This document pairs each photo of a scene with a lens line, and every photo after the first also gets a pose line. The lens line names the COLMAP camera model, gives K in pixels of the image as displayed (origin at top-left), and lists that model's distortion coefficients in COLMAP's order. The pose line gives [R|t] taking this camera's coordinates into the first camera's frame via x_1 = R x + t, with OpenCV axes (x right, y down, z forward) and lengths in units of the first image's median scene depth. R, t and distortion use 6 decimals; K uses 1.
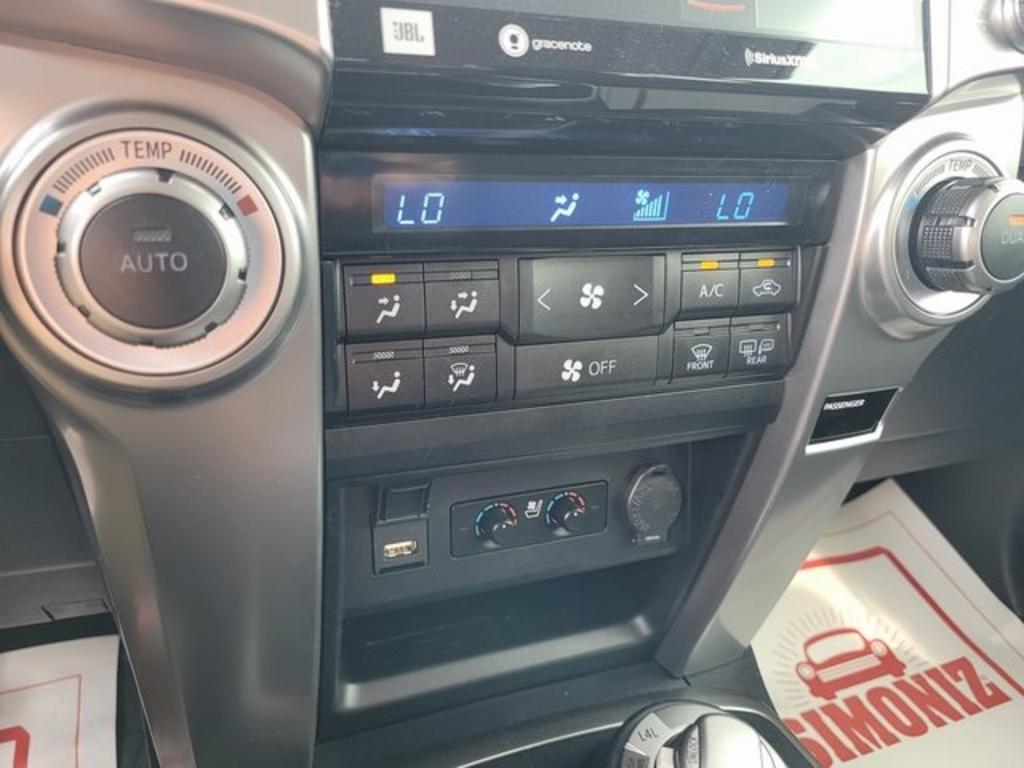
lens RADIAL K [[772.9, 0, 512.0], [0, 772.9, 384.0], [0, 0, 1]] dist [0.017320, -0.007221]
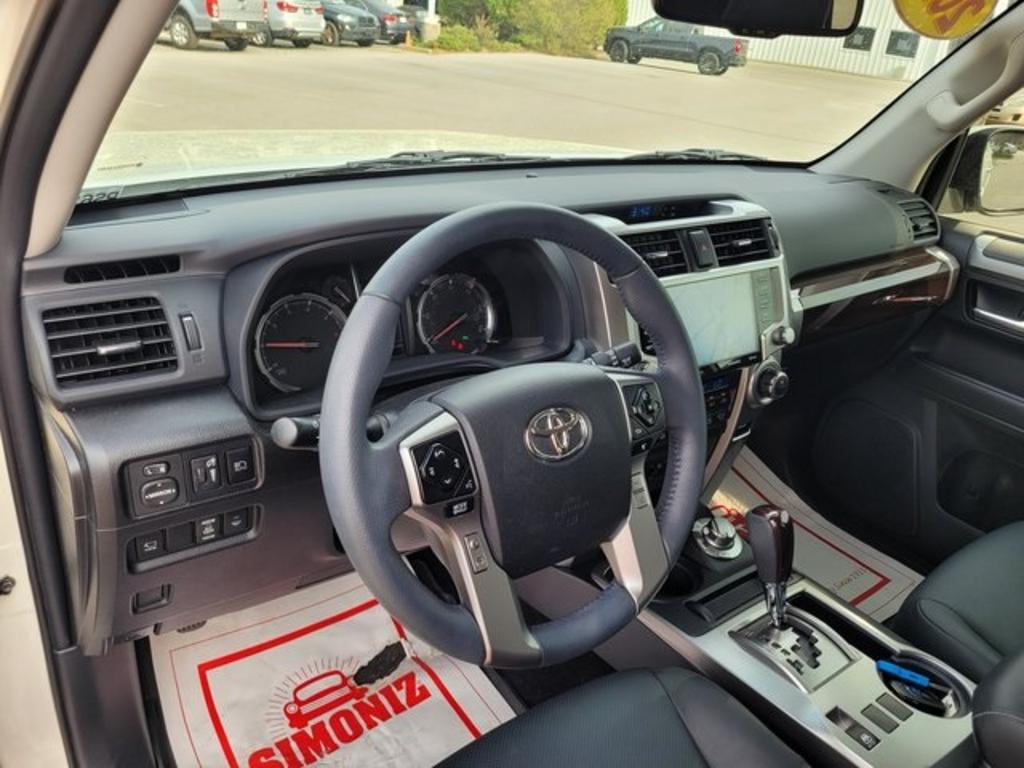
lens RADIAL K [[772.9, 0, 512.0], [0, 772.9, 384.0], [0, 0, 1]] dist [0.017320, -0.007221]
pose [[0.968173, -0.100278, 0.229315, -1.614406], [0.086556, 0.993843, 0.069162, -0.588933], [-0.234838, -0.047112, 0.970892, -2.549760]]
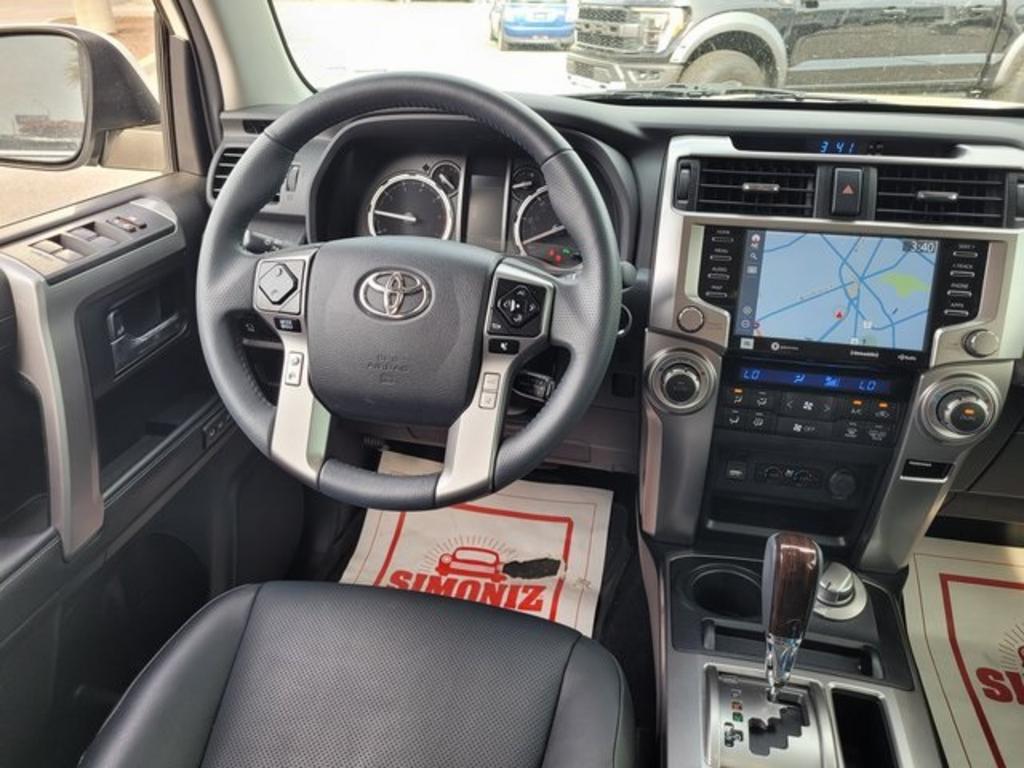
lens RADIAL K [[772.9, 0, 512.0], [0, 772.9, 384.0], [0, 0, 1]] dist [0.017320, -0.007221]
pose [[0.822049, 0.199320, -0.533392, 0.742026], [-0.173460, 0.979870, 0.098828, -0.291558], [0.542353, 0.011281, 0.840075, -2.167925]]
